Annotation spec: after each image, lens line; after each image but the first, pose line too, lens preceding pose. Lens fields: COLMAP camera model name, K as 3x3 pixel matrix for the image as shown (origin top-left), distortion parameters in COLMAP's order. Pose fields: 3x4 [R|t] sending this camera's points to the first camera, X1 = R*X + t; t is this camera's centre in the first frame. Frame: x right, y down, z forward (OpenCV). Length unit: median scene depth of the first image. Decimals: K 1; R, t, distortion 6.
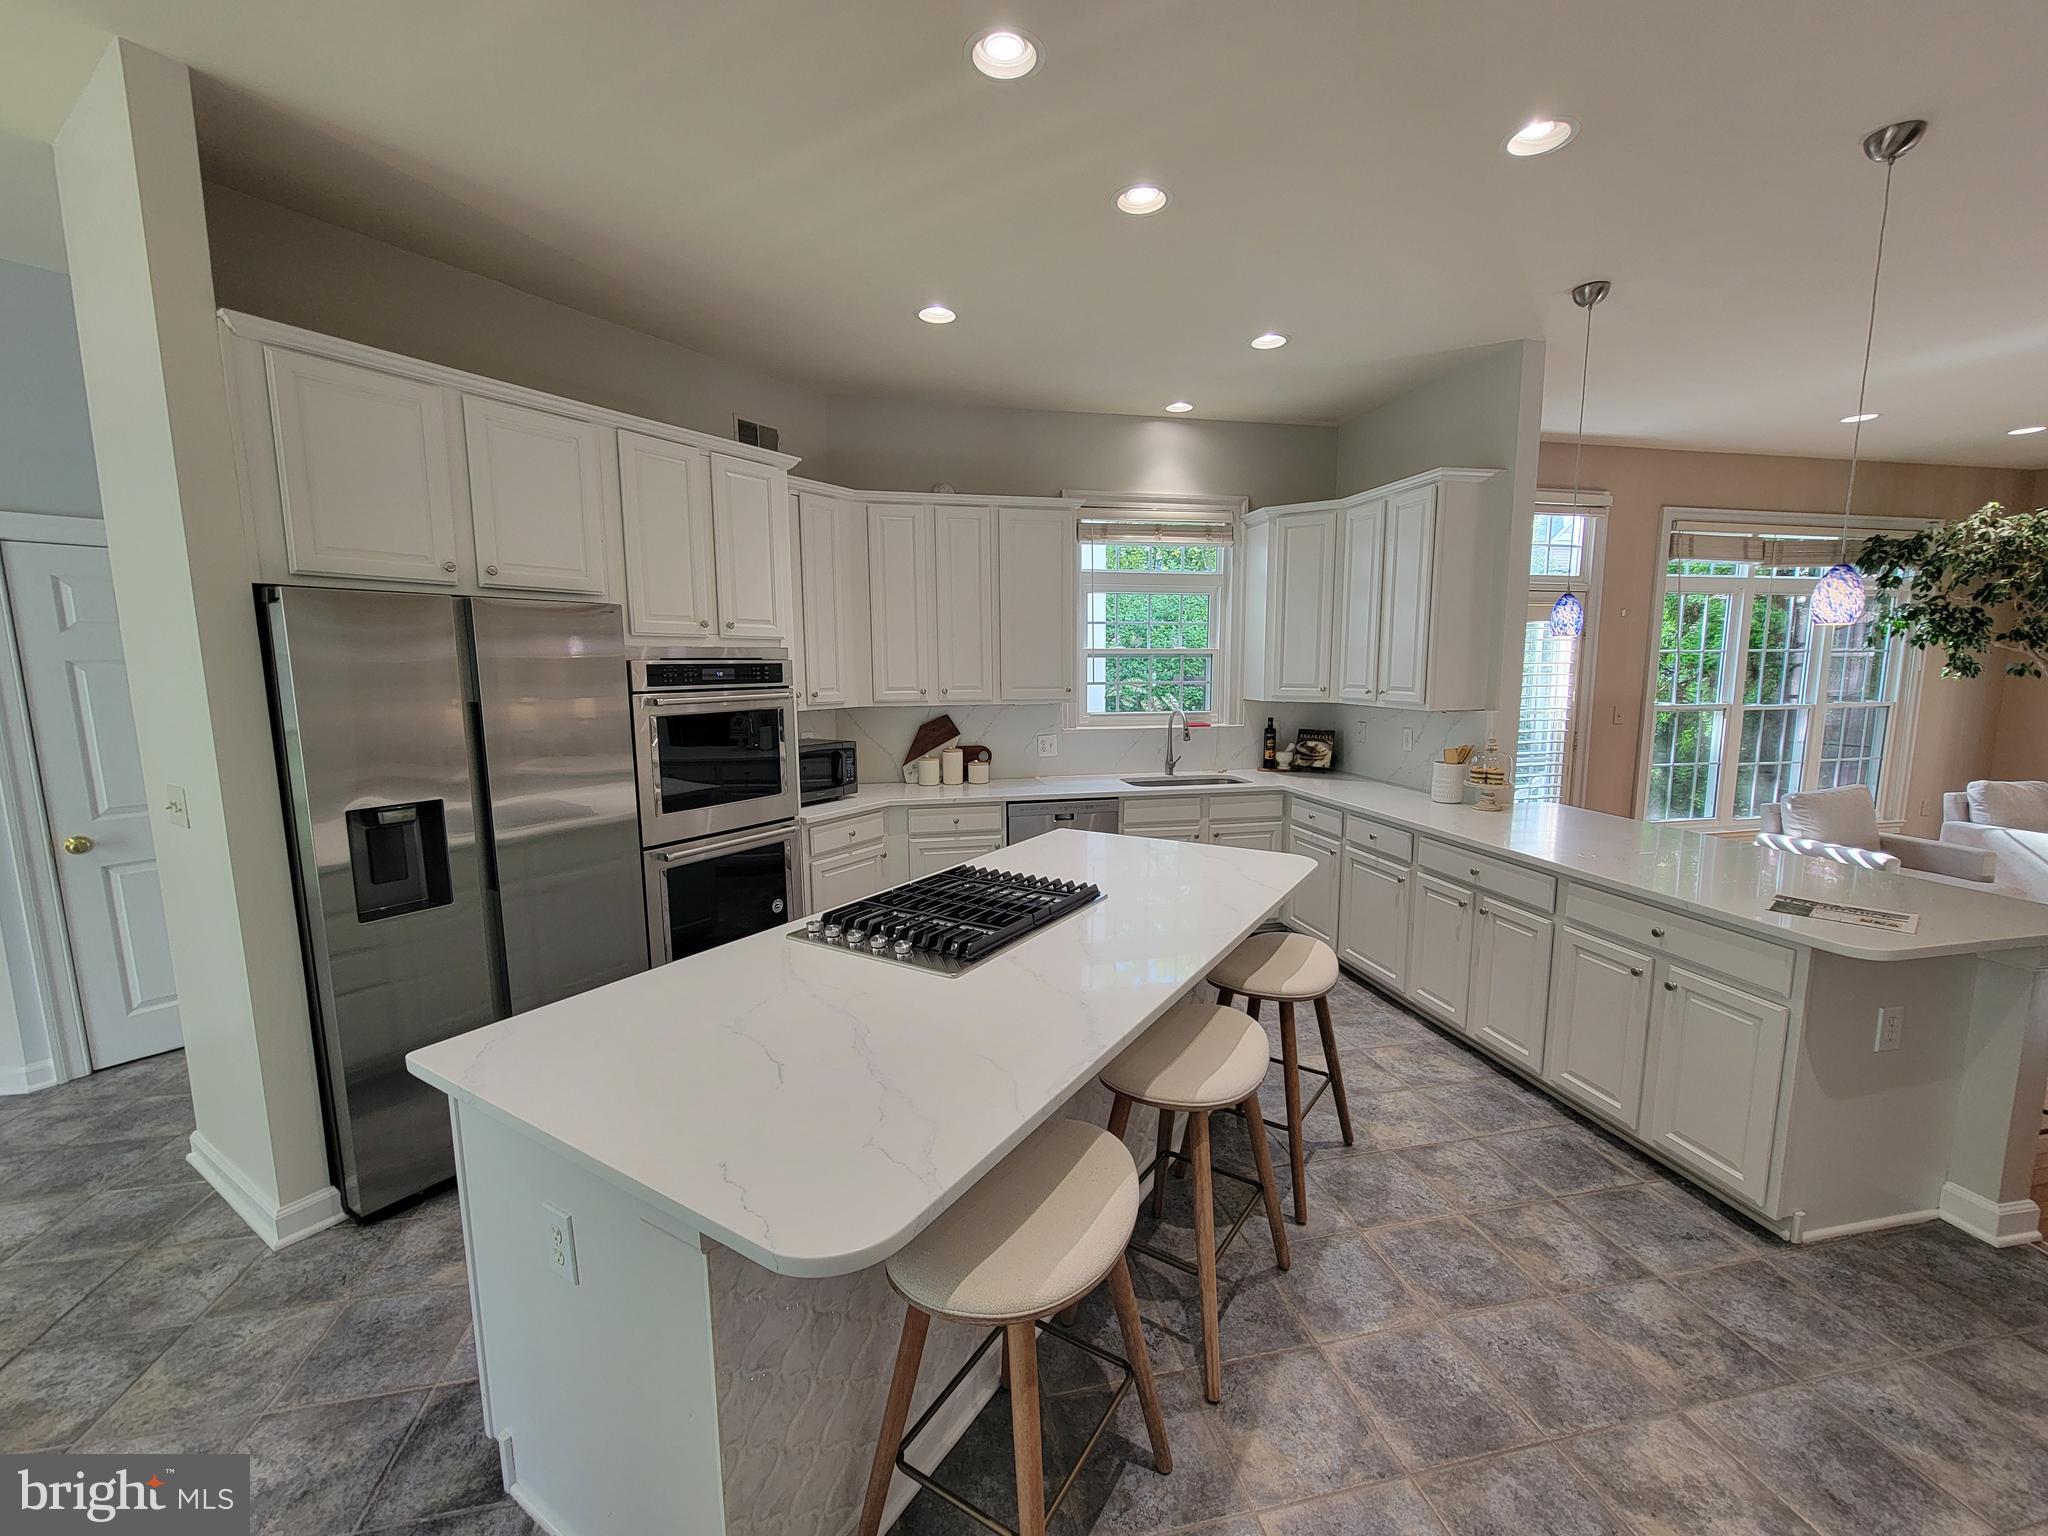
lens RADIAL K [[837.6, 0, 1029.0], [0, 837.6, 774.7], [0, 0, 1]] dist [-0.001626, -0.000290]
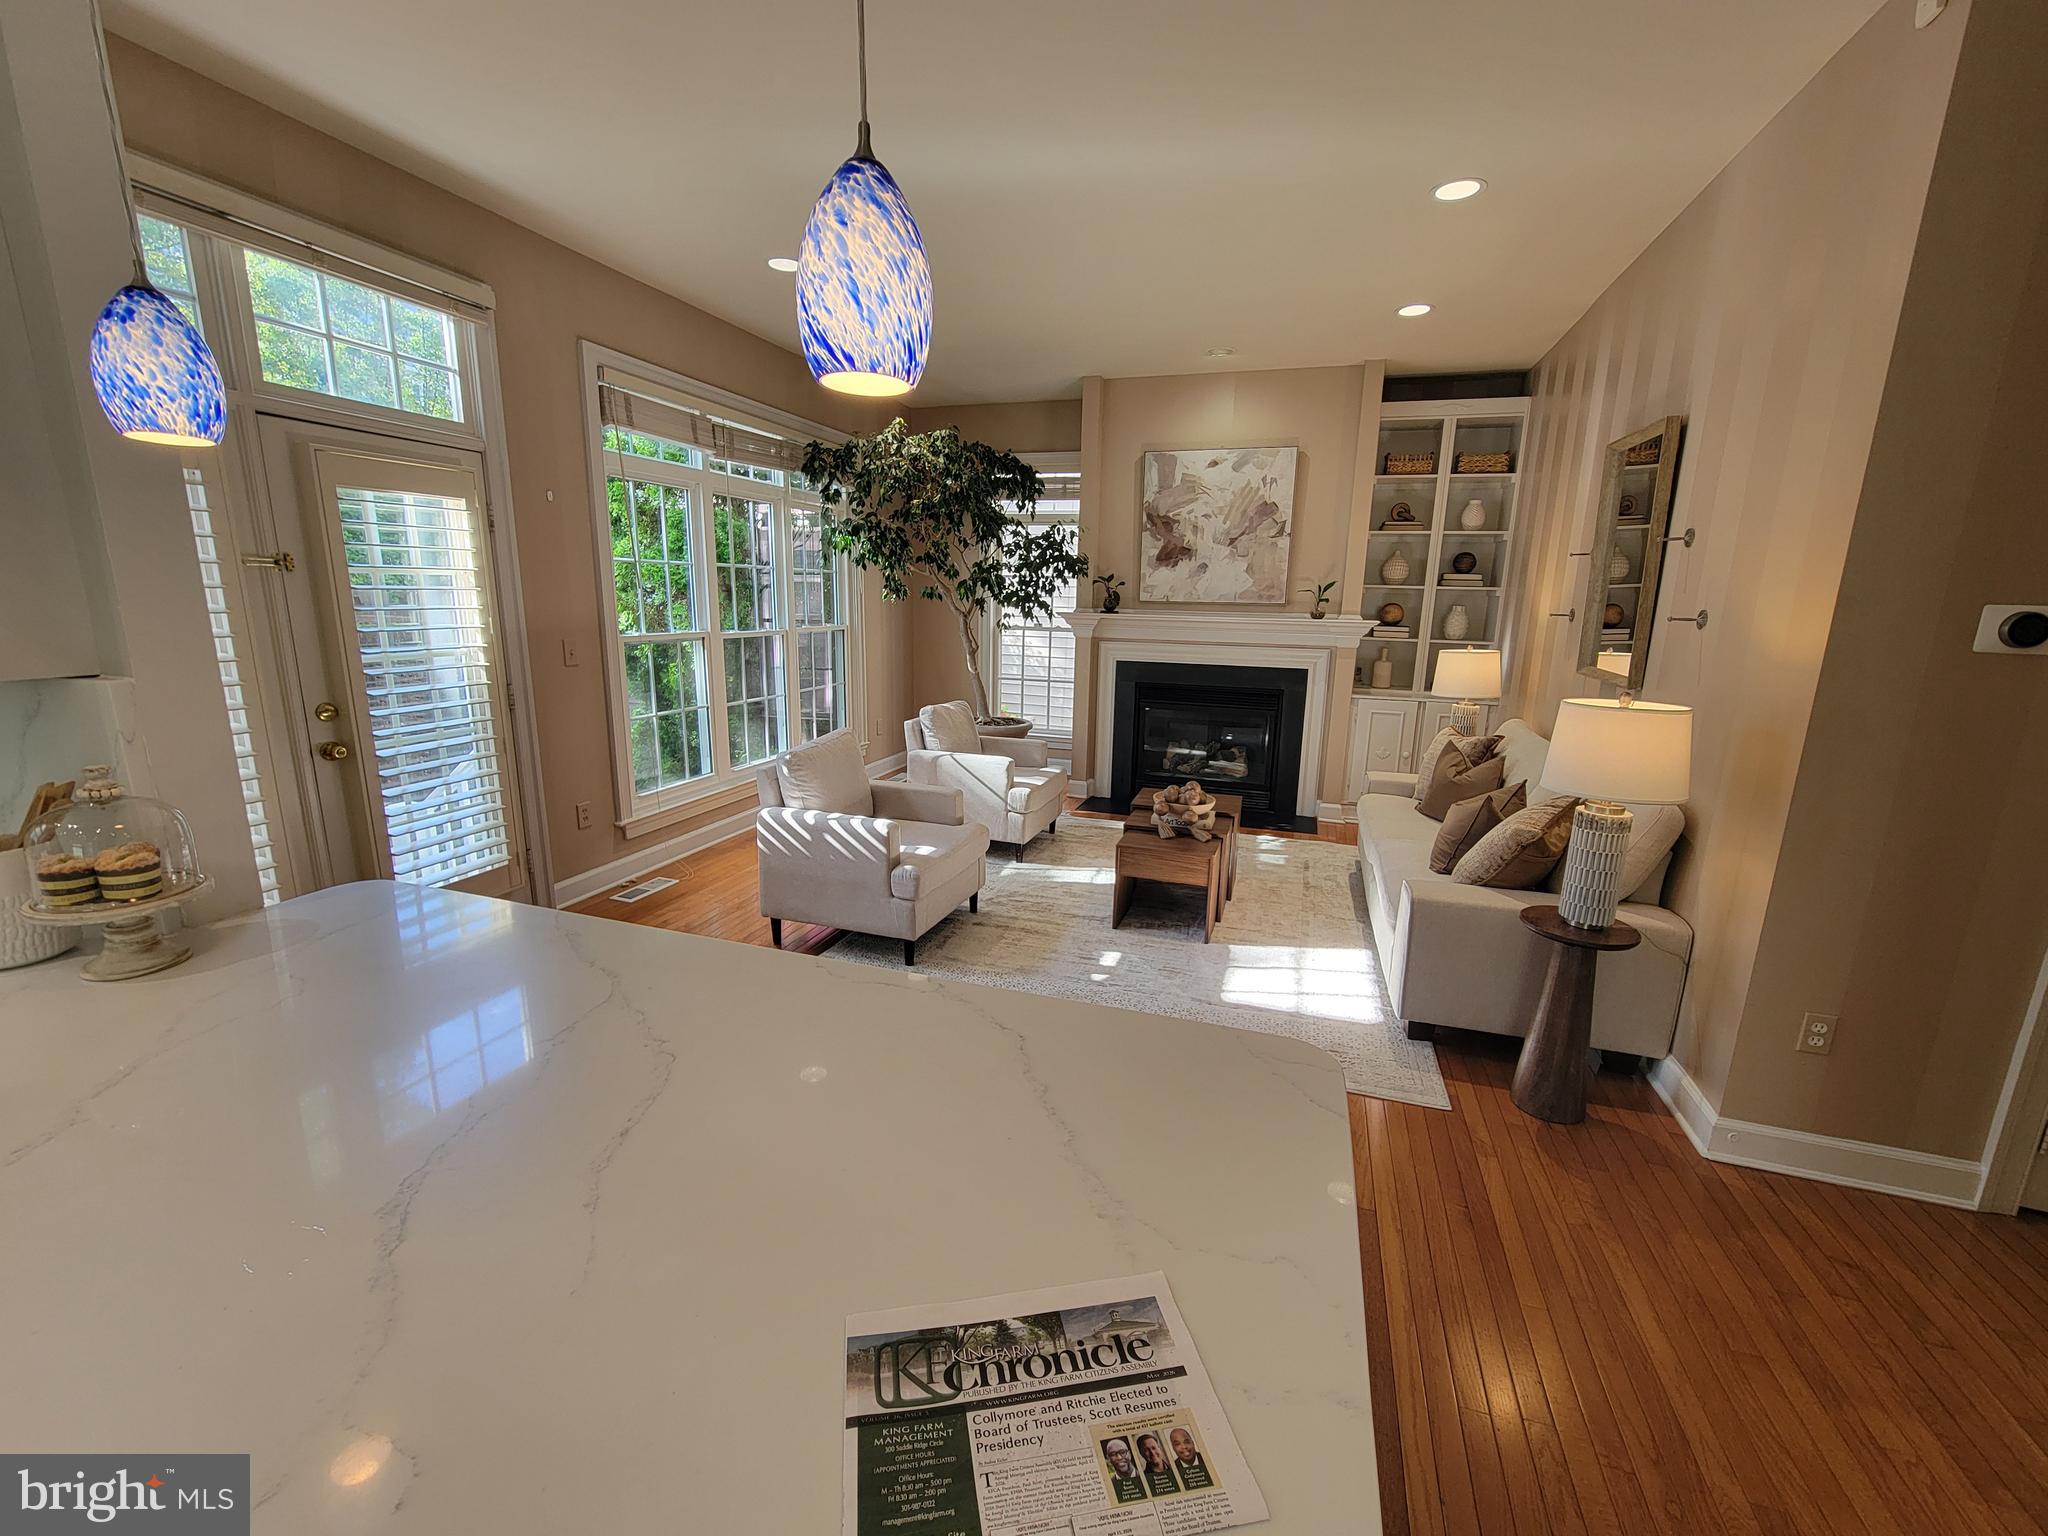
lens RADIAL K [[840.3, 0, 1031.5], [0, 840.3, 778.1], [0, 0, 1]] dist [-0.004588, -0.000106]
pose [[0.504248, -0.170603, 0.846539, 0.301172], [0.092831, 0.985320, 0.143275, -0.034118], [-0.858555, 0.006339, 0.512683, 0.335112]]
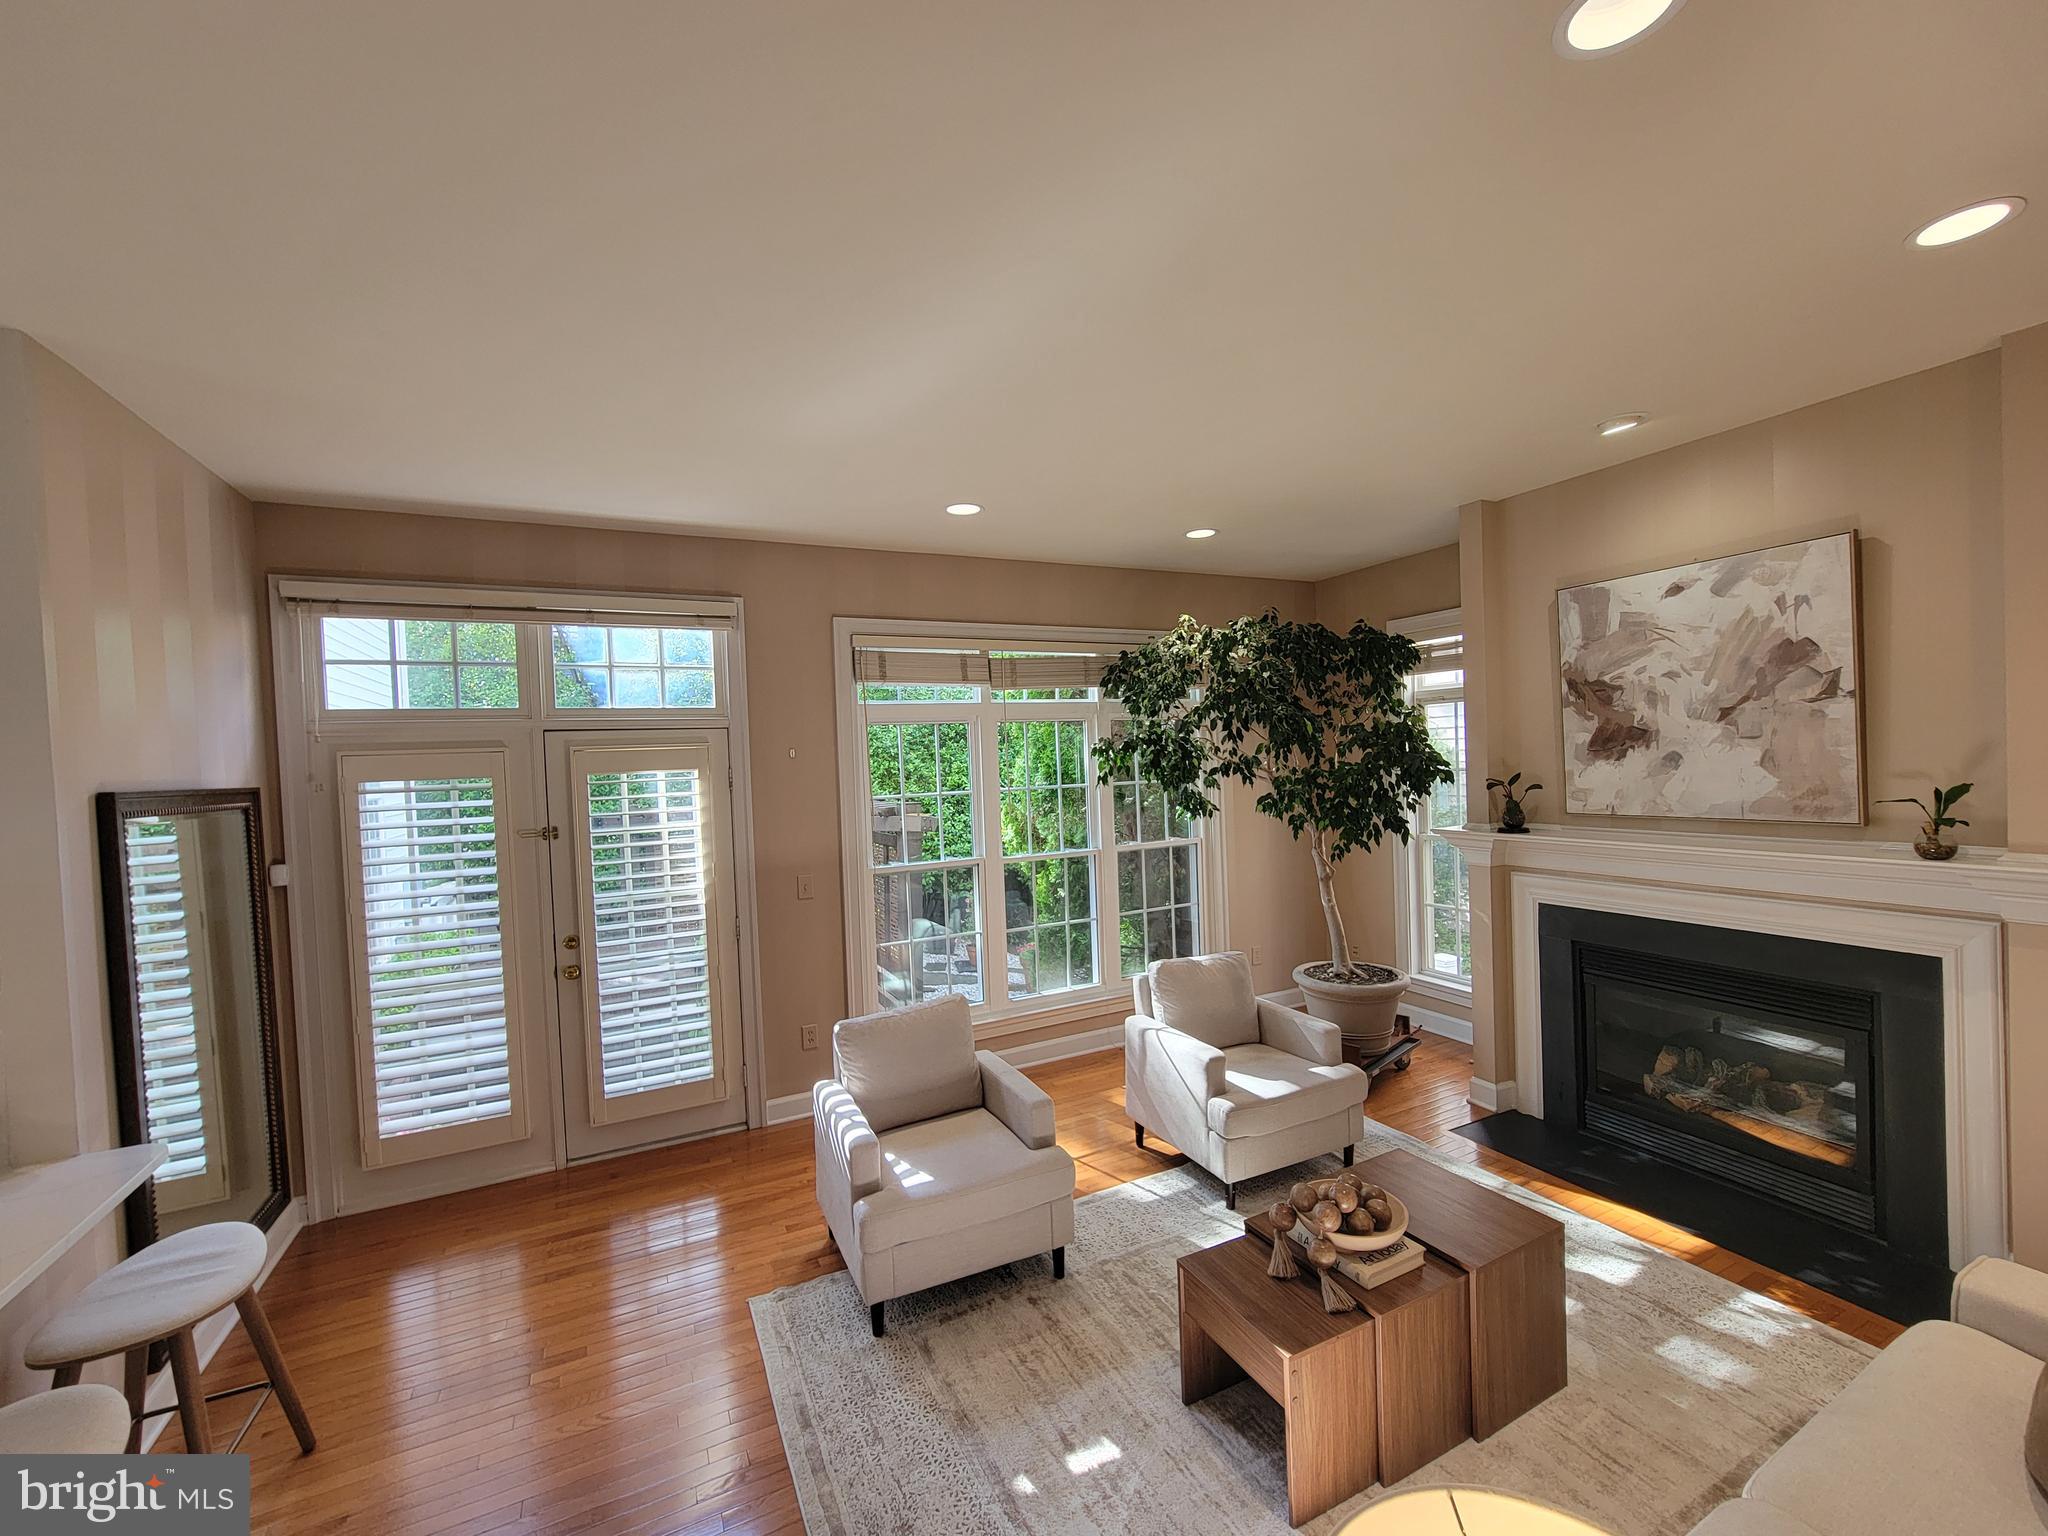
lens RADIAL K [[840.3, 0, 1031.5], [0, 840.3, 778.1], [0, 0, 1]] dist [-0.004588, -0.000106]
pose [[0.969127, -0.039083, 0.243444, 0.720505], [0.067055, 0.991920, -0.107697, -0.073410], [-0.237268, 0.120696, 0.963917, 0.215134]]
